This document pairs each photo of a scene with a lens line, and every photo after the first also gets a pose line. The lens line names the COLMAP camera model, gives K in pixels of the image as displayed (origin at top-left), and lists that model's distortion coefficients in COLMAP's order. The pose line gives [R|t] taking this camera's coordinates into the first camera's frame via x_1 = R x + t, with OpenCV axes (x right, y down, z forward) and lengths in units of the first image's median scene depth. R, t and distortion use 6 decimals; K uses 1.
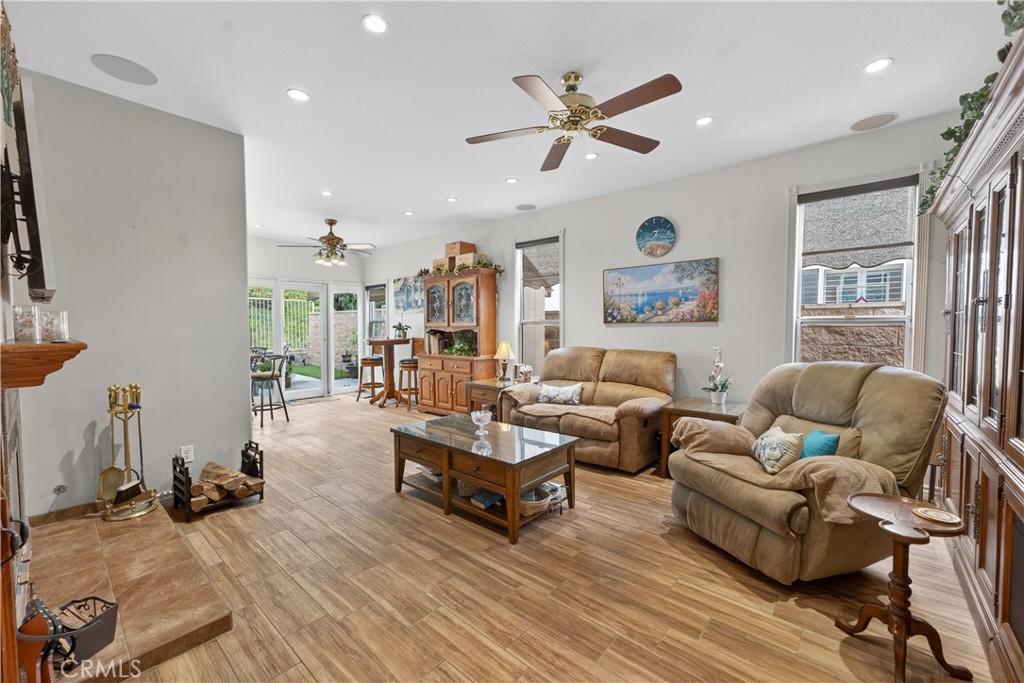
lens RADIAL K [[414.2, 0, 508.7], [0, 414.2, 334.7], [0, 0, 1]] dist [0.001890, 0.002774]
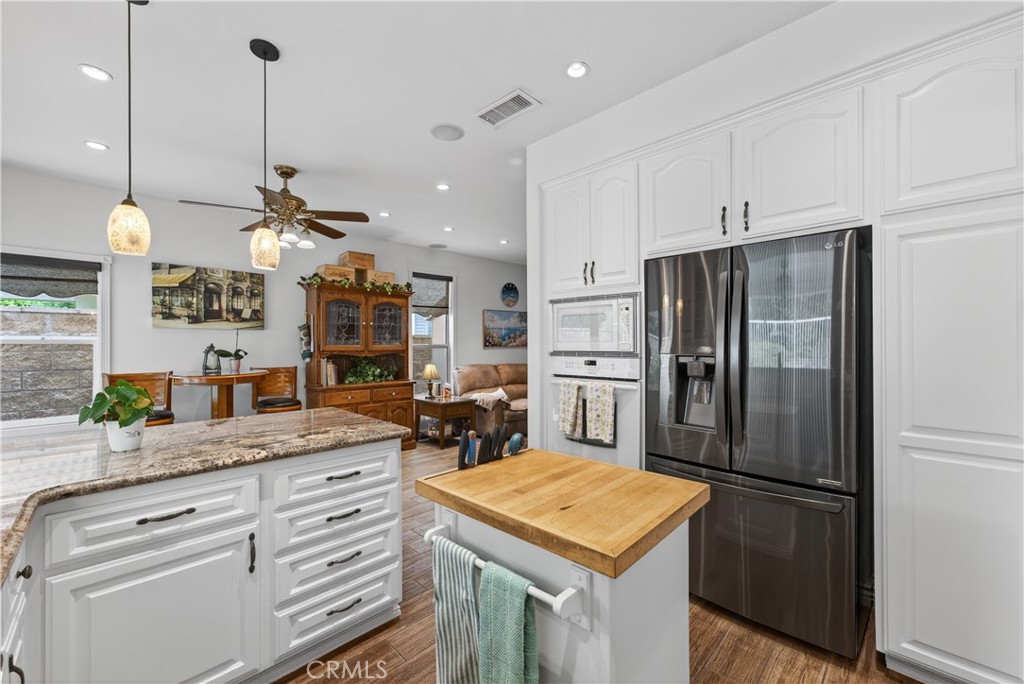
lens RADIAL K [[414.2, 0, 509.0], [0, 414.2, 341.8], [0, 0, 1]] dist [0.001890, 0.002774]
pose [[0.084982, 0.012206, 0.996308, -1.322971], [0.025241, 0.999578, -0.014399, -0.023960], [-0.996063, 0.026371, 0.084638, 0.878000]]
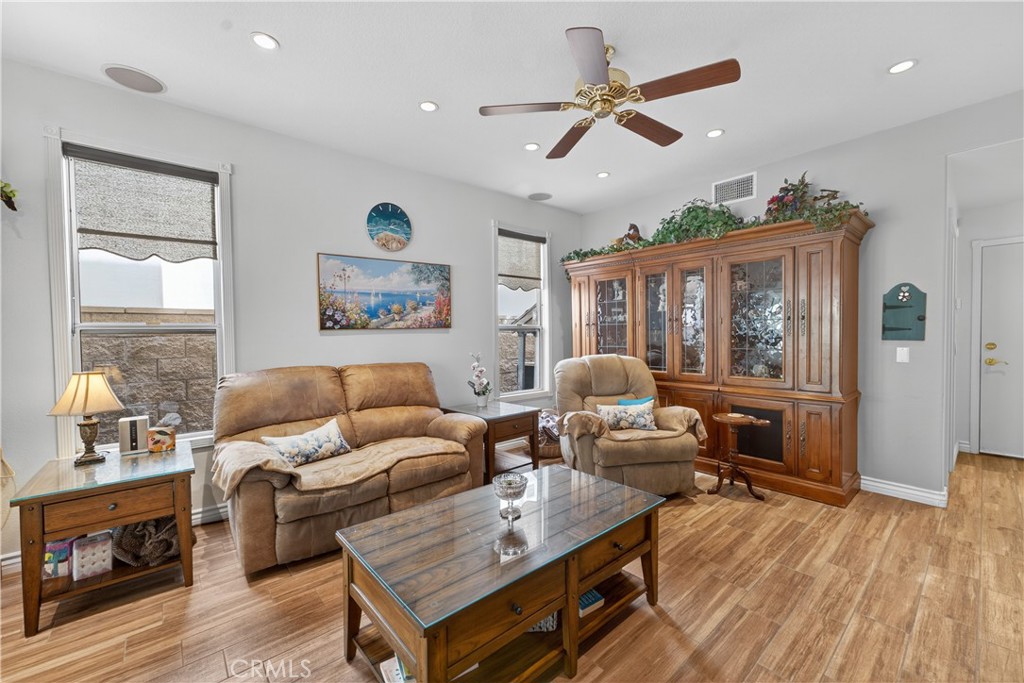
lens RADIAL K [[414.2, 0, 513.6], [0, 414.2, 339.4], [0, 0, 1]] dist [0.001890, 0.002774]
pose [[0.140369, -0.022355, 0.989847, -0.457171], [0.029787, 0.999388, 0.018346, -0.015642], [-0.989651, 0.026910, 0.140949, 0.644482]]
